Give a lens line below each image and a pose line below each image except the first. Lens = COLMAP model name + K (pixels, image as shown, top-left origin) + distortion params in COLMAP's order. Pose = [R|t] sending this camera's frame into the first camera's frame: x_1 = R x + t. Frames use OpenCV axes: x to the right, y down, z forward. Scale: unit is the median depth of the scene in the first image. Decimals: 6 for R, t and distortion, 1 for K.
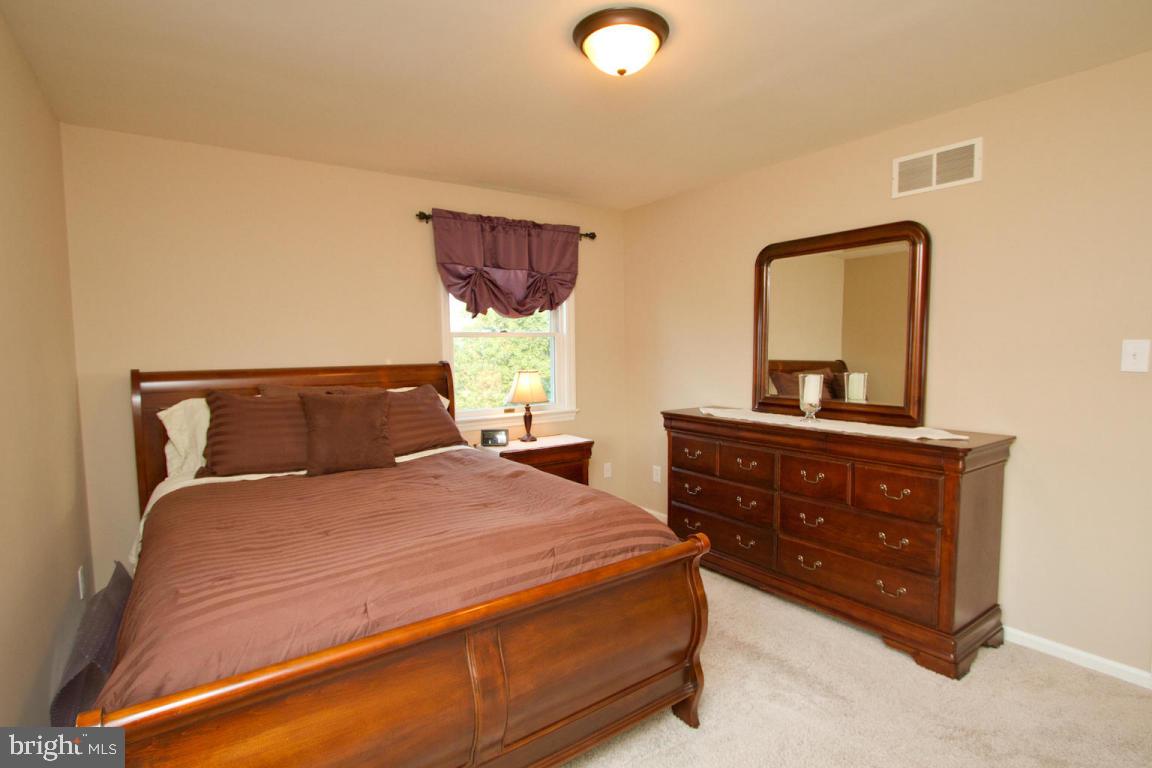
lens RADIAL K [[588.1, 0, 581.2], [0, 588.1, 386.0], [0, 0, 1]] dist [-0.003045, 0.000557]
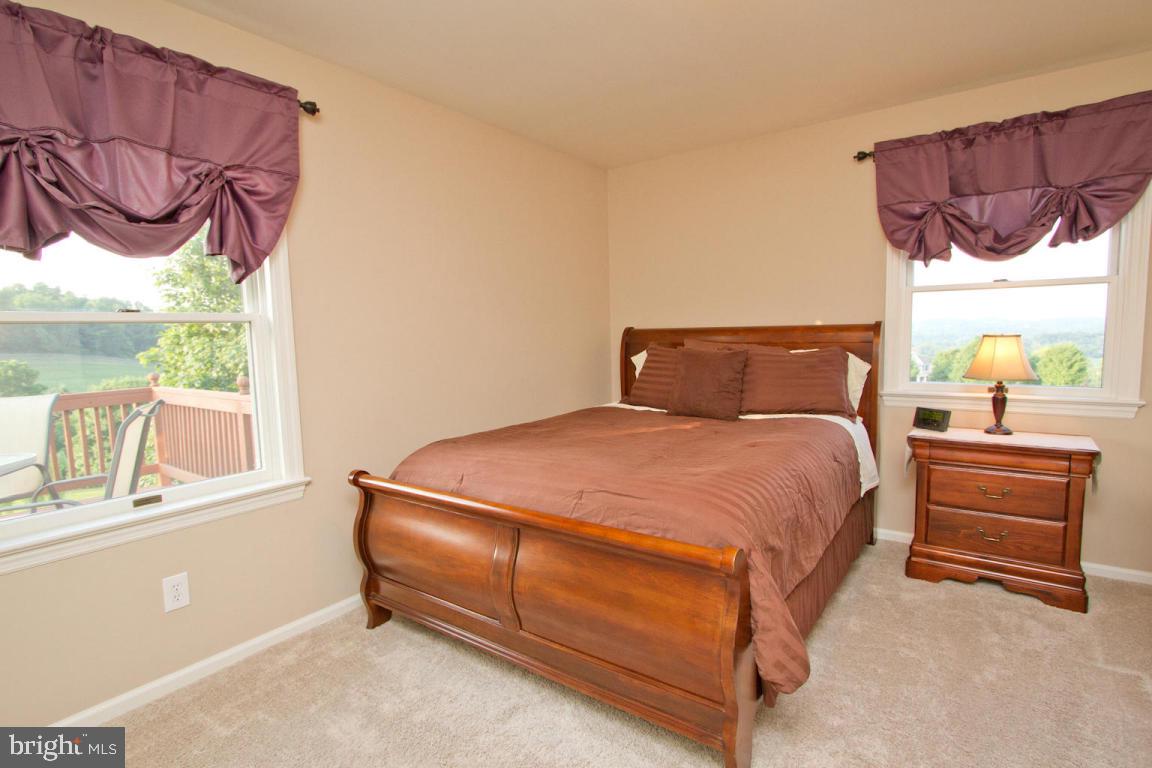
lens RADIAL K [[588.1, 0, 581.2], [0, 588.1, 386.0], [0, 0, 1]] dist [-0.003045, 0.000557]
pose [[0.315244, 0.095324, -0.944211, 0.431719], [-0.047845, 0.995274, 0.084505, -0.000407], [0.947804, 0.018536, 0.318315, 0.306751]]
